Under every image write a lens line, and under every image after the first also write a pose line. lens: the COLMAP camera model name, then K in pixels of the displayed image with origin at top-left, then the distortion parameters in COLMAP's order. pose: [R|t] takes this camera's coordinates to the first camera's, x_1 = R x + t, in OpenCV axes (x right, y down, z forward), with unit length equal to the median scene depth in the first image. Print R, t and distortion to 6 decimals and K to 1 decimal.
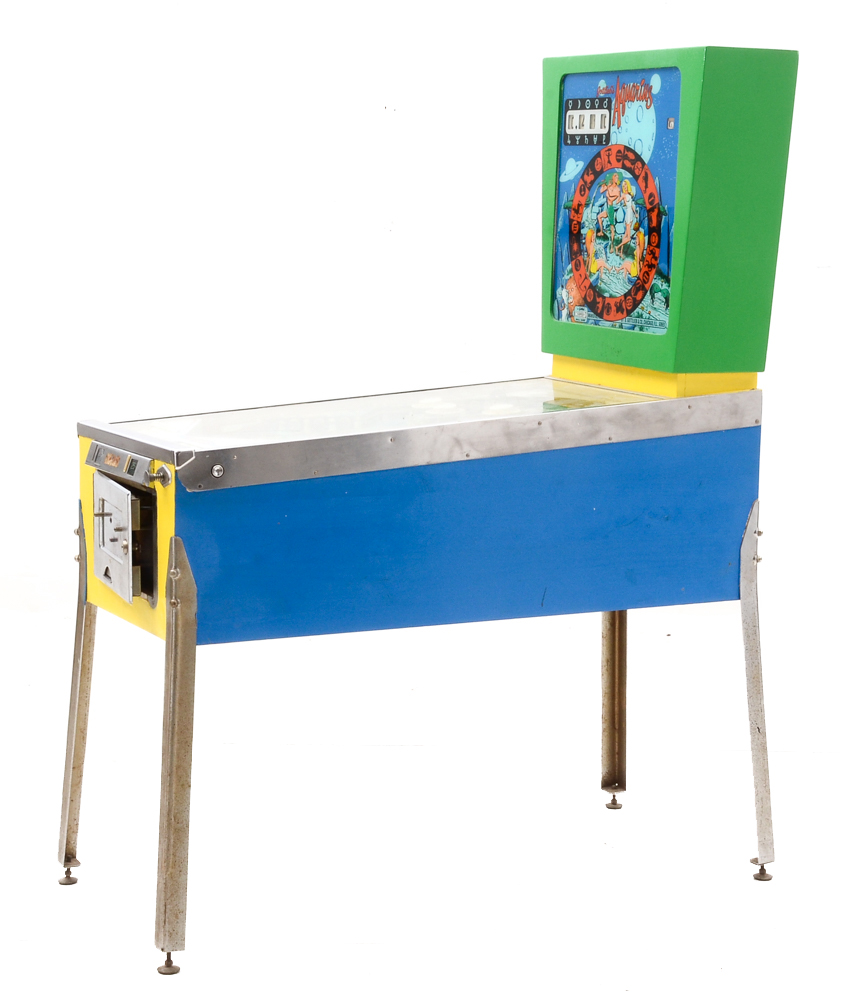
lens RADIAL K [[2311.0, 0, 425.5], [0, 2311.0, 500.0], [0, 0, 1]] dist [0.095526, 0.081282]
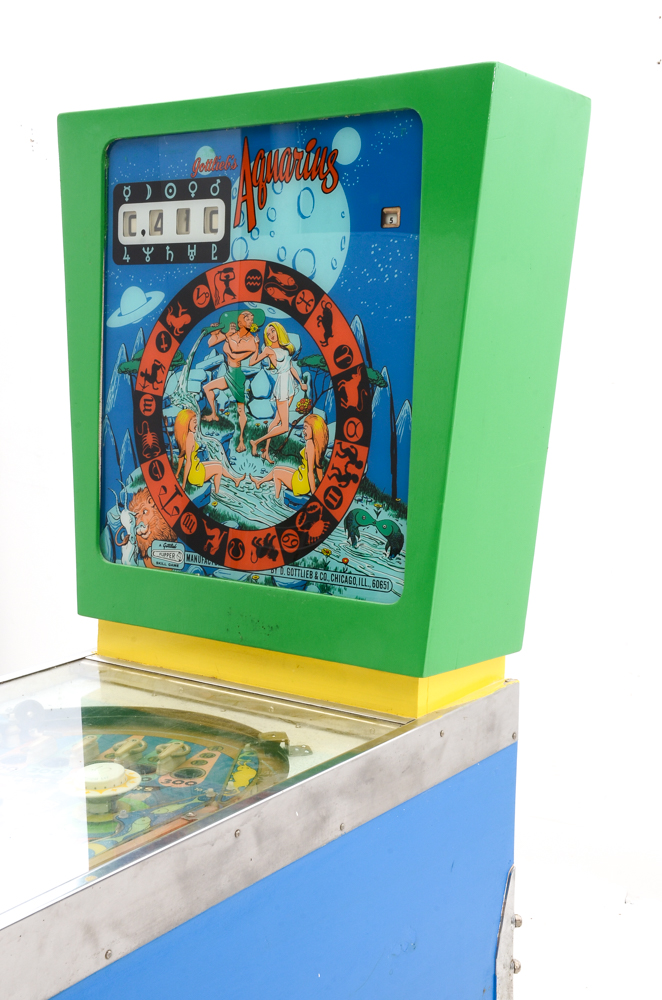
lens RADIAL K [[1412.0, 0, 331.0], [0, 1412.0, 500.0], [0, 0, 1]] dist [0.155680, 0.027689]
pose [[0.896118, -0.039977, 0.442012, -0.053504], [0.055040, 0.998257, -0.021300, -0.086392], [-0.440390, 0.043416, 0.896756, 0.681227]]
